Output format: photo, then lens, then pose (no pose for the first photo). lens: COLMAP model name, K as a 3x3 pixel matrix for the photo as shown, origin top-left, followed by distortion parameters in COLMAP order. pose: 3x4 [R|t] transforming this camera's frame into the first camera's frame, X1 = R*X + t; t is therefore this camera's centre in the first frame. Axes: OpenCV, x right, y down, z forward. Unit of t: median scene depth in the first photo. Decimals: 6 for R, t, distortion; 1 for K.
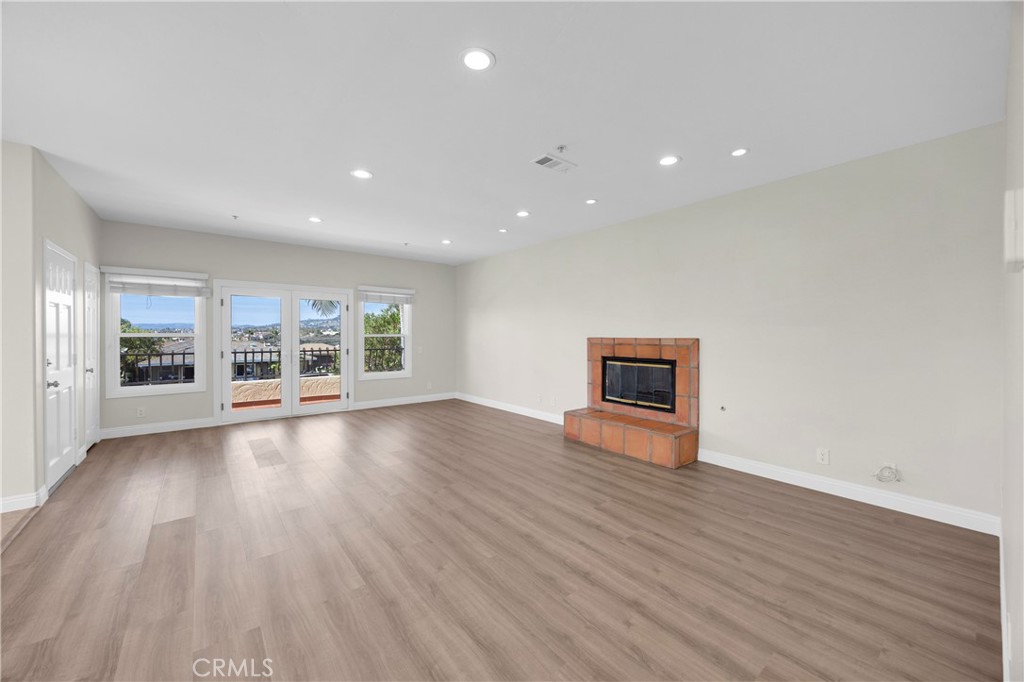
lens RADIAL K [[391.2, 0, 506.8], [0, 391.2, 333.9], [0, 0, 1]] dist [-0.007912, 0.000838]
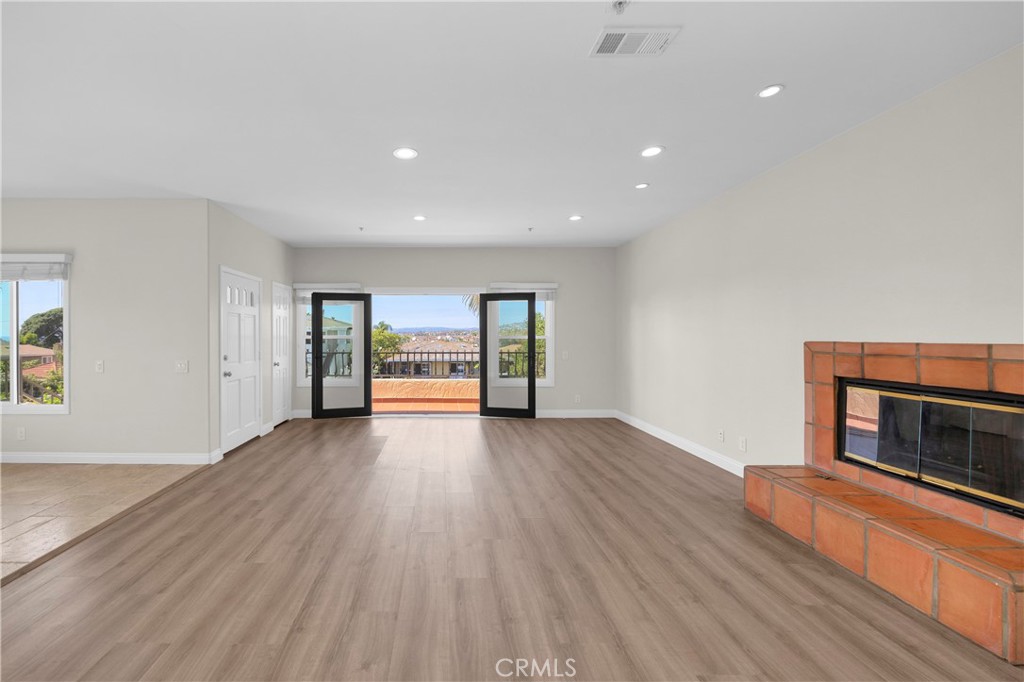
lens RADIAL K [[411.8, 0, 439.0], [0, 411.8, 335.1], [0, 0, 1]] dist [-0.001288, -0.000192]
pose [[0.777581, -0.003351, -0.628774, 0.189106], [0.002386, 0.999994, -0.002379, 0.000627], [0.628779, 0.000350, 0.777584, 0.233930]]
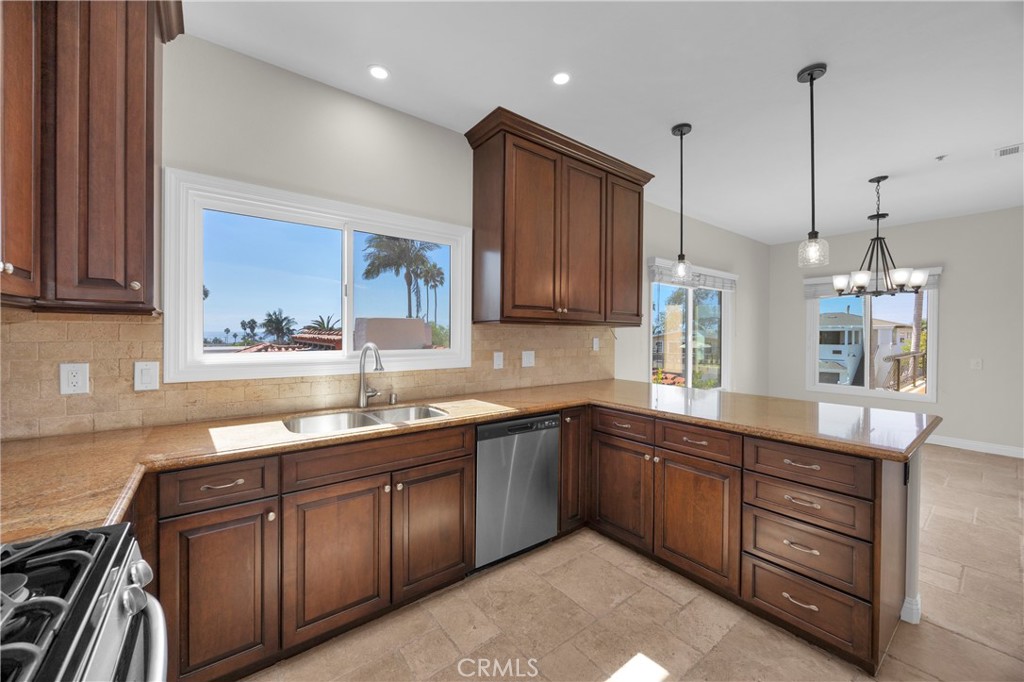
lens RADIAL K [[391.2, 0, 510.2], [0, 391.2, 337.6], [0, 0, 1]] dist [-0.007912, 0.000838]
pose [[-0.025610, 0.009848, -0.999624, 0.024104], [-0.003685, 0.999944, 0.009945, -0.005130], [0.999665, 0.003939, -0.025572, -0.637541]]
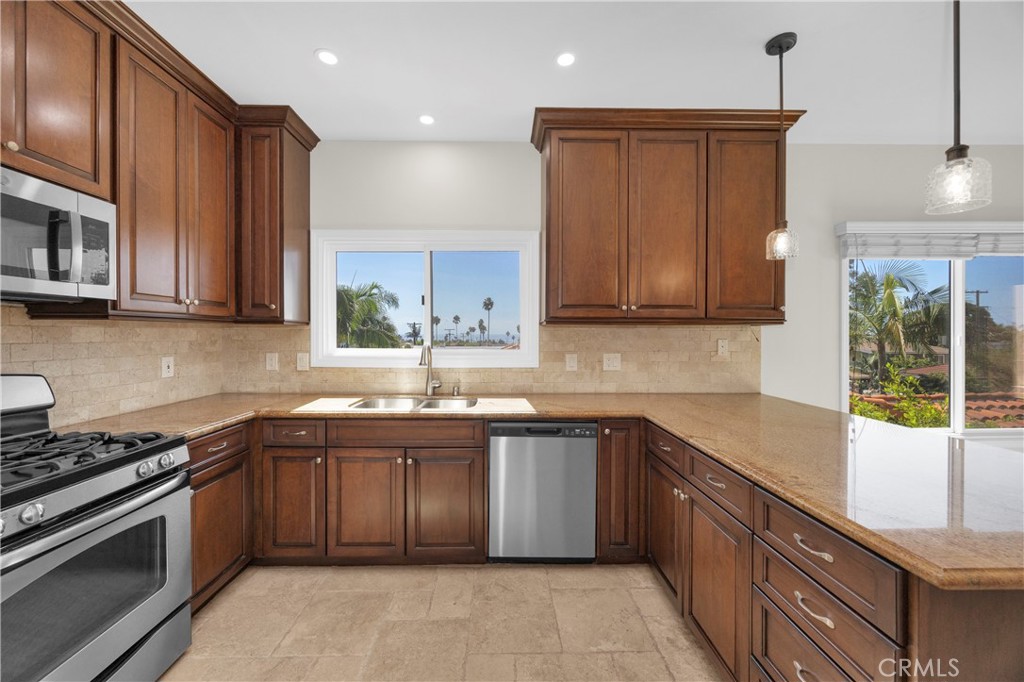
lens RADIAL K [[391.2, 0, 506.9], [0, 391.2, 337.6], [0, 0, 1]] dist [-0.007912, 0.000838]
pose [[-0.620180, 0.006061, -0.784436, -0.061166], [0.000420, 0.999973, 0.007395, -0.004969], [0.784459, 0.004256, -0.620166, -0.383867]]
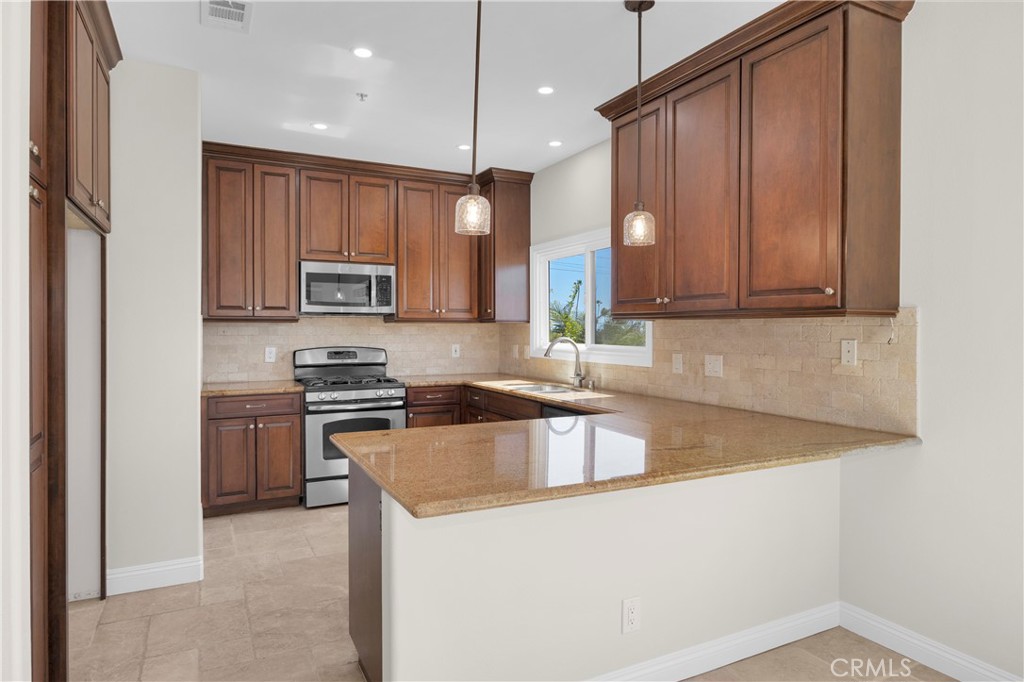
lens RADIAL K [[593.7, 0, 507.0], [0, 593.7, 334.8], [0, 0, 1]] dist [-0.012242, -0.000048]
pose [[-0.978362, -0.003430, 0.206870, -0.524870], [-0.001651, 0.999960, 0.008773, -0.006782], [-0.206892, 0.008241, -0.978329, 0.116826]]
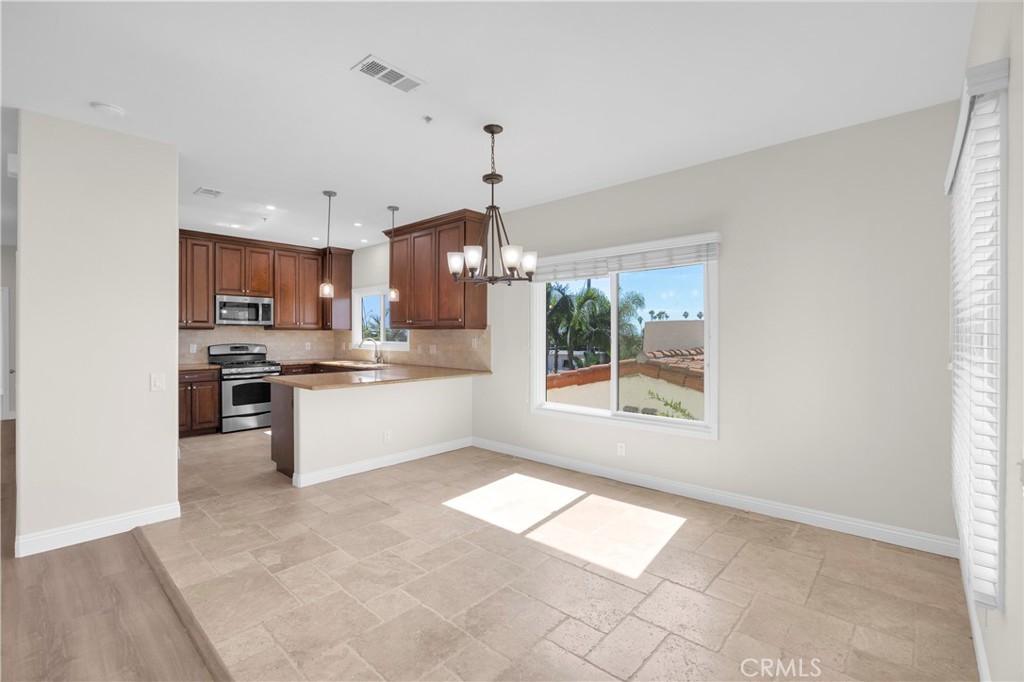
lens RADIAL K [[453.5, 0, 504.8], [0, 453.5, 337.7], [0, 0, 1]] dist [-0.015340, 0.000850]
pose [[-0.989943, -0.000708, -0.141462, -0.639602], [-0.001757, 0.999972, 0.007287, -0.006492], [0.141453, 0.007462, -0.989917, 0.650900]]
